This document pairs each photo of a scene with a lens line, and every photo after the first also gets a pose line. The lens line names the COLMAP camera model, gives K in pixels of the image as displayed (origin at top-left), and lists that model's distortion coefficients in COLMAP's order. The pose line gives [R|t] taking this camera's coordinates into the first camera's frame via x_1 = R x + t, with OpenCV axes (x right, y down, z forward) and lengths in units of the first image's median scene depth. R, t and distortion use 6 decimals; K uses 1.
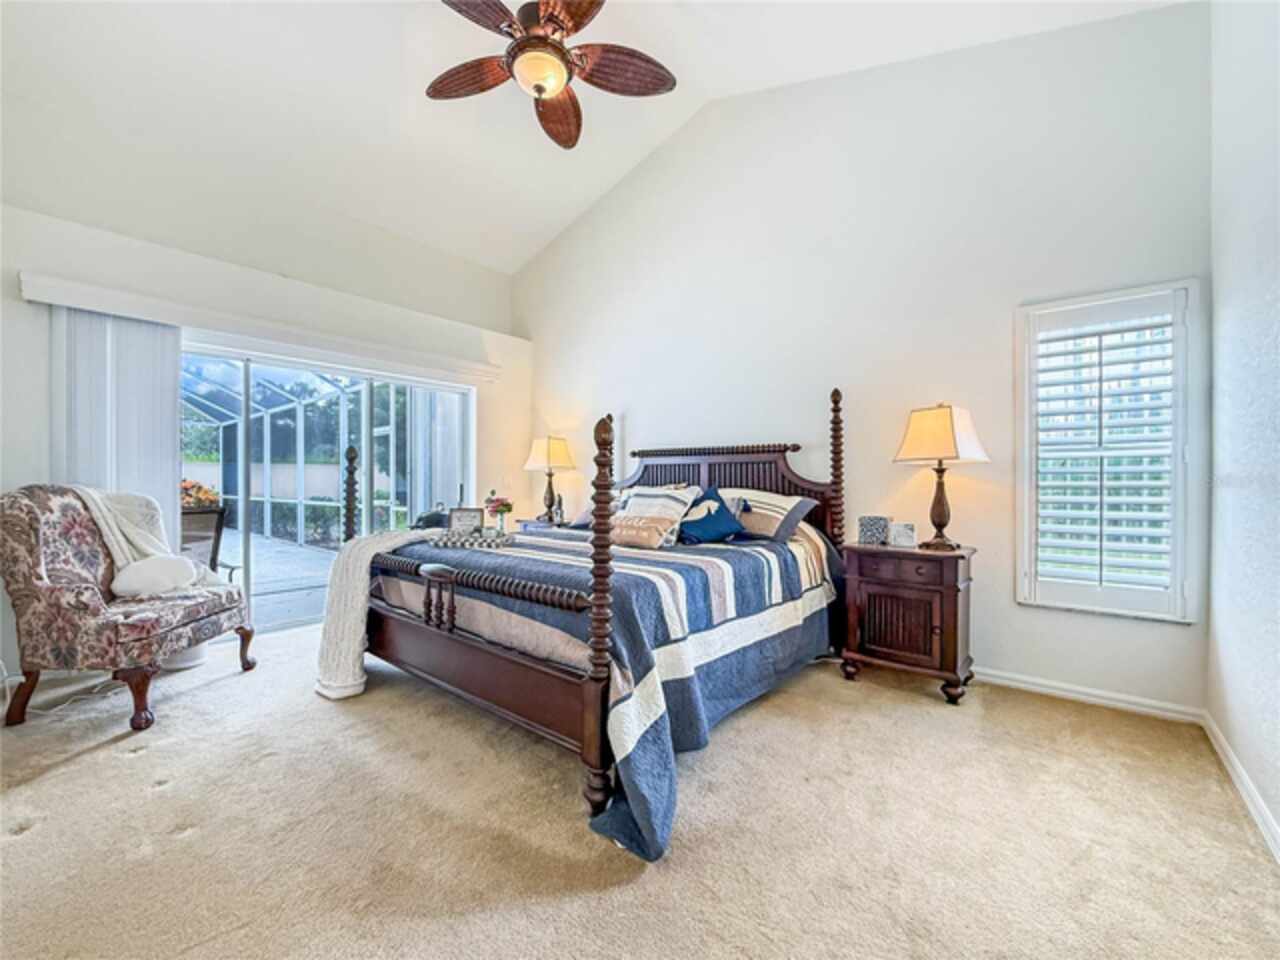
lens RADIAL K [[522.9, 0, 640.0], [0, 522.9, 480.0], [0, 0, 1]] dist [0.000510, 0.000125]
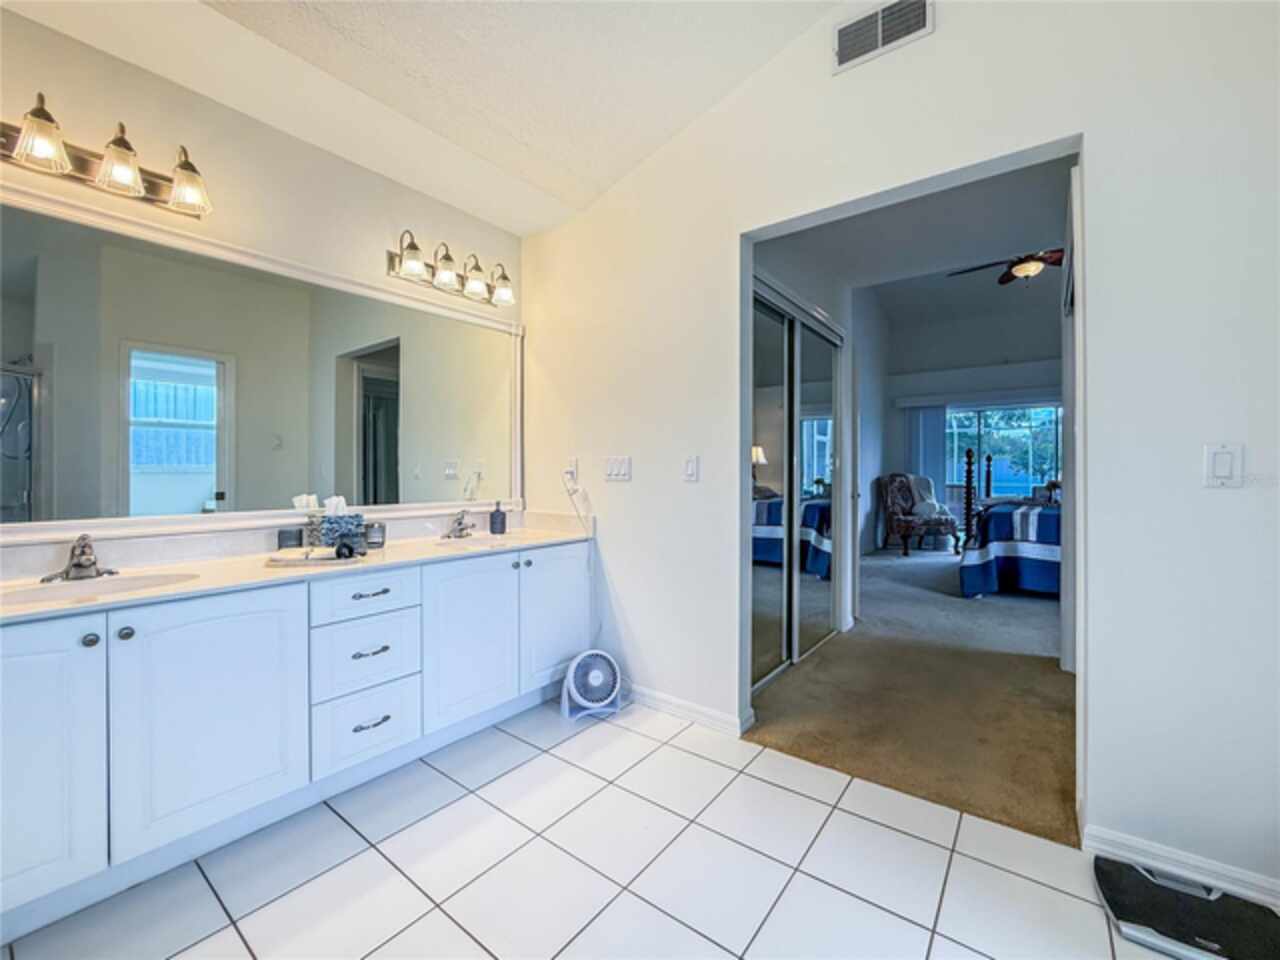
lens RADIAL K [[522.9, 0, 640.0], [0, 522.9, 480.0], [0, 0, 1]] dist [0.000510, 0.000125]
pose [[0.034035, 0.003016, -0.999416, 1.691807], [0.004117, 0.999987, 0.003157, 0.030891], [0.999412, -0.004222, 0.034022, -0.516262]]
